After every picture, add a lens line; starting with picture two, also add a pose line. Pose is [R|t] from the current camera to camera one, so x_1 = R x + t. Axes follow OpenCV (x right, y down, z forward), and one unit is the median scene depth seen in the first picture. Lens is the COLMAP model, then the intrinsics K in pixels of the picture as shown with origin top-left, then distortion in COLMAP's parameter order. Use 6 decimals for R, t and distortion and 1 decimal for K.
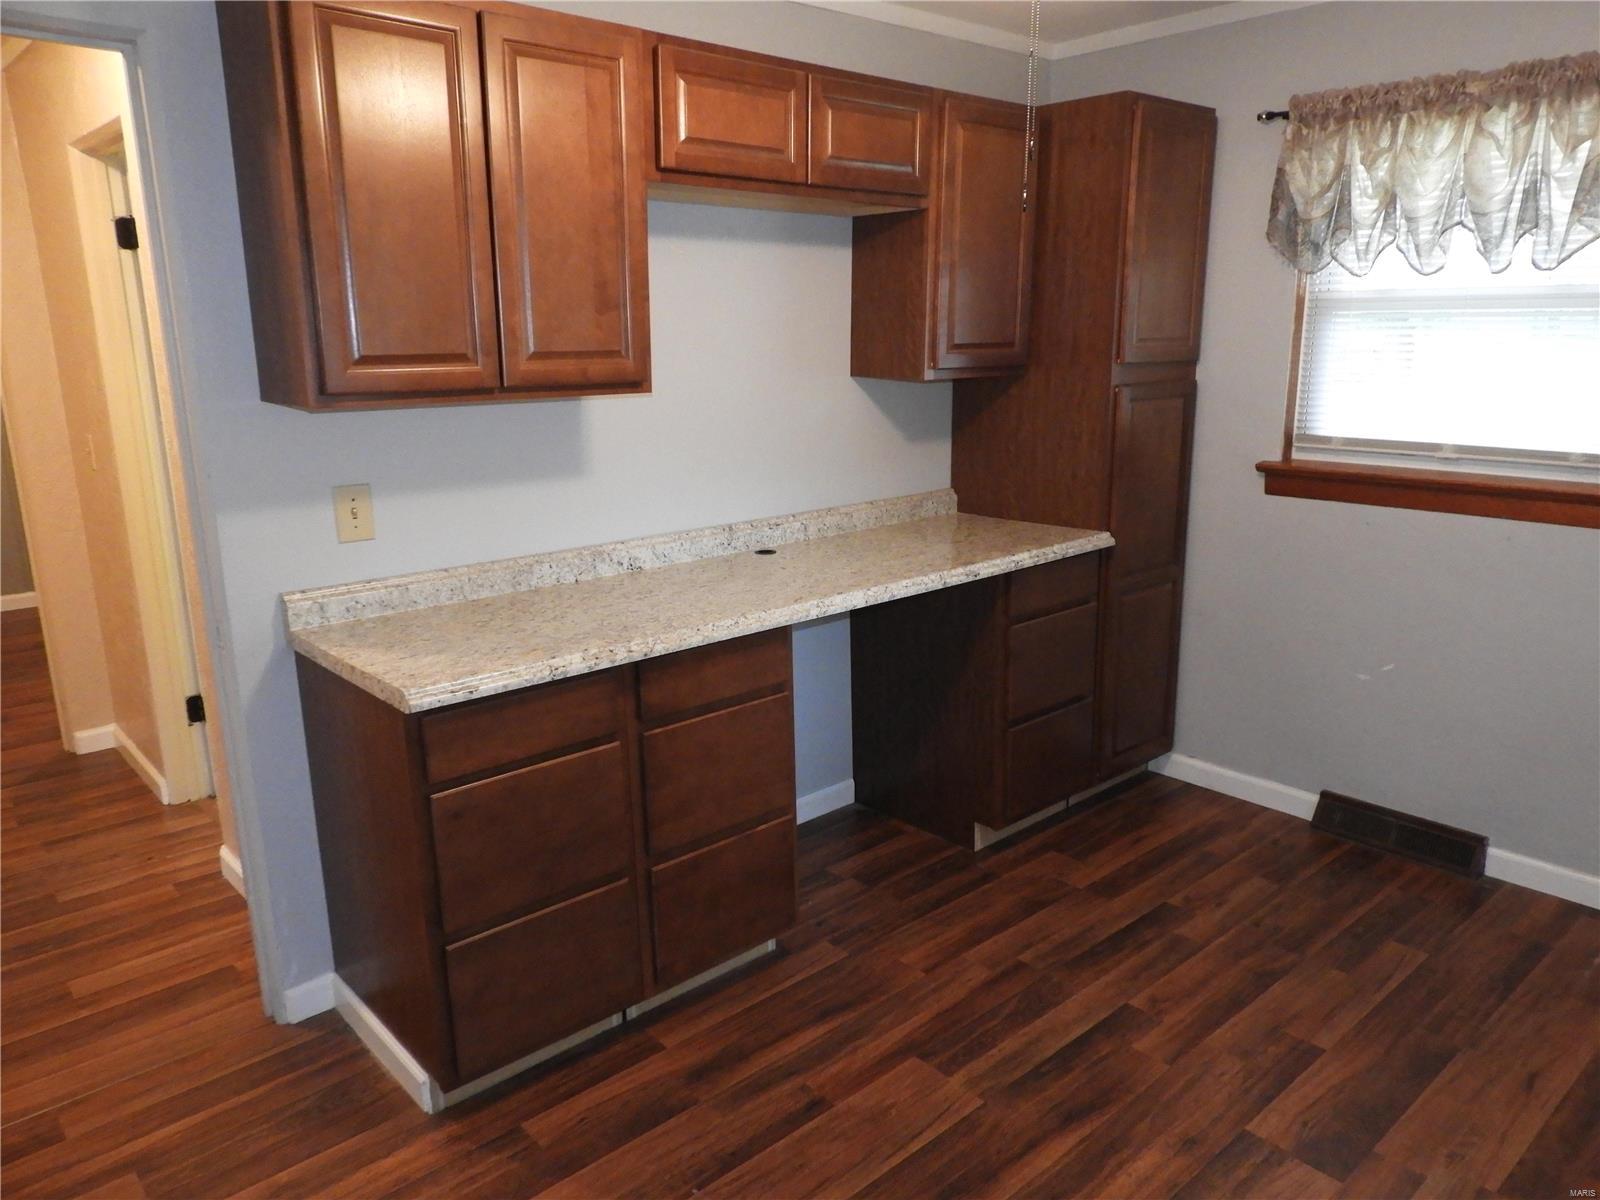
lens RADIAL K [[1137.3, 0, 808.4], [0, 1137.3, 592.0], [0, 0, 1]] dist [-0.002046, -0.004486]
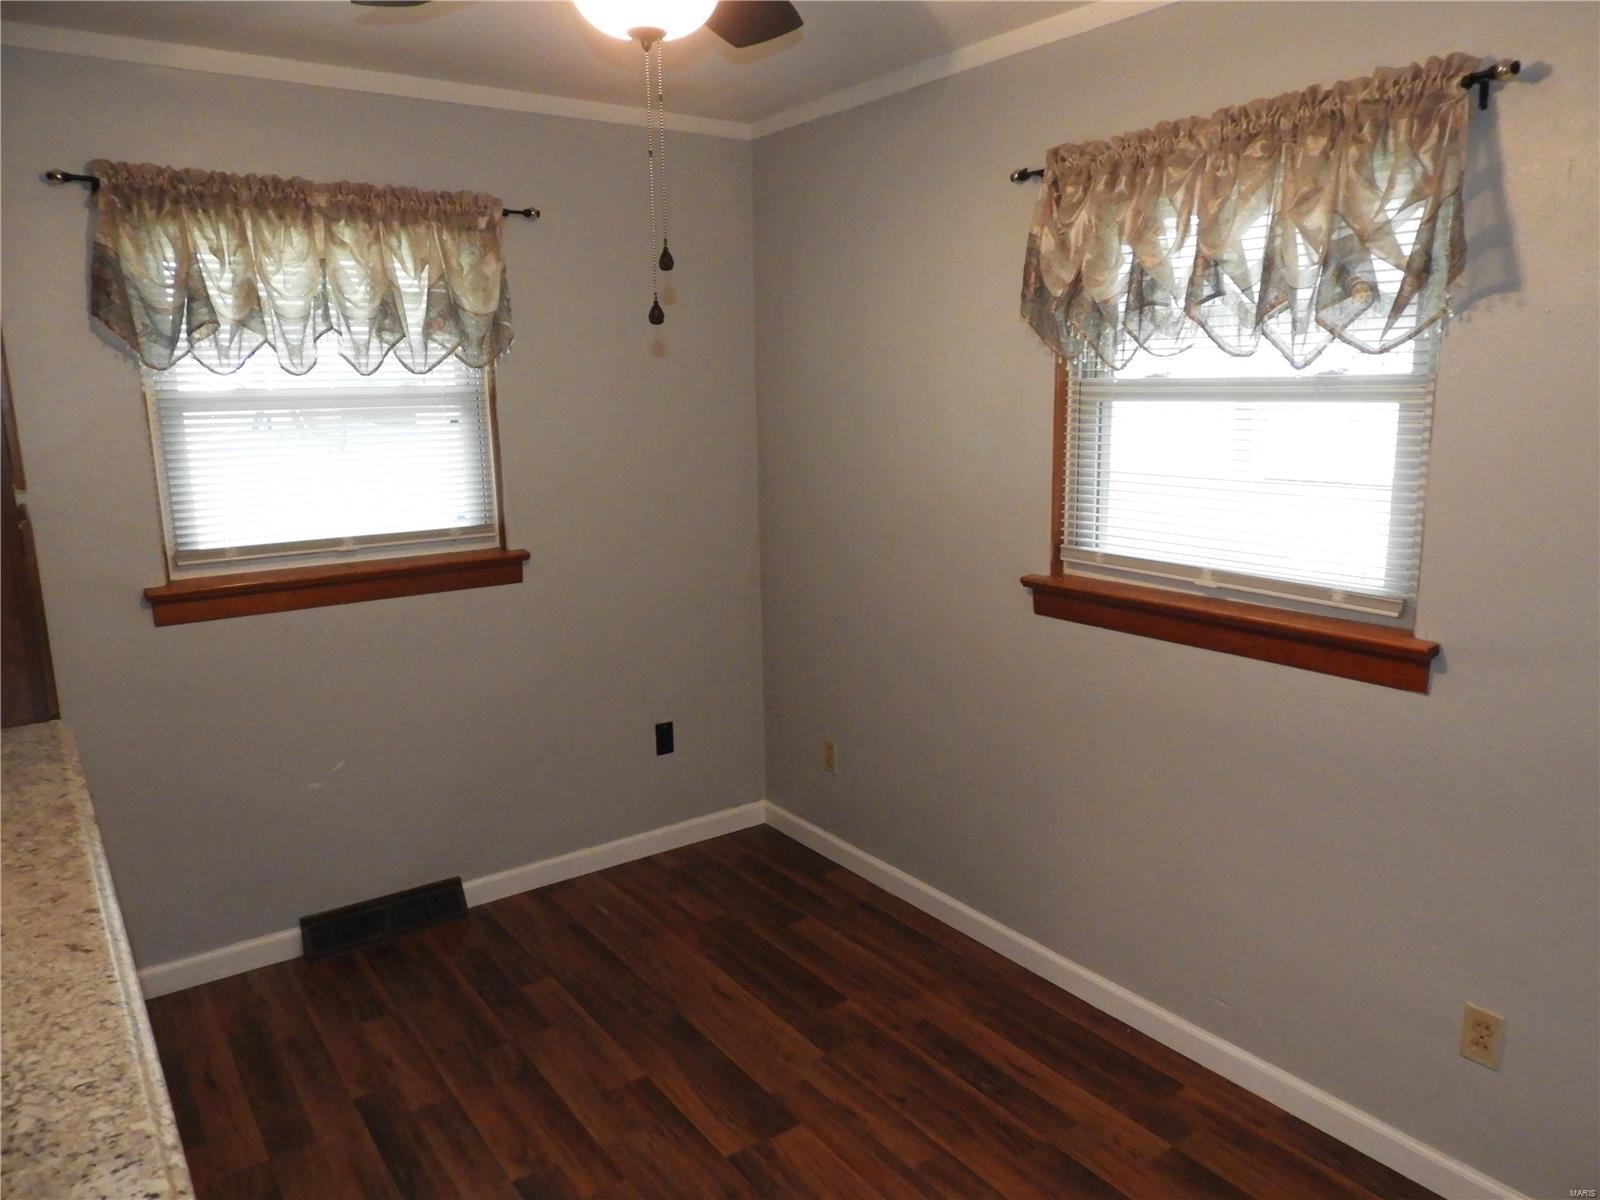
lens RADIAL K [[1137.3, 0, 803.2], [0, 1137.3, 602.3], [0, 0, 1]] dist [-0.002046, -0.004486]
pose [[0.115268, -0.185452, 0.975869, -0.446067], [0.241378, 0.958201, 0.153583, -0.145887], [-0.963561, 0.217850, 0.155213, 0.503167]]
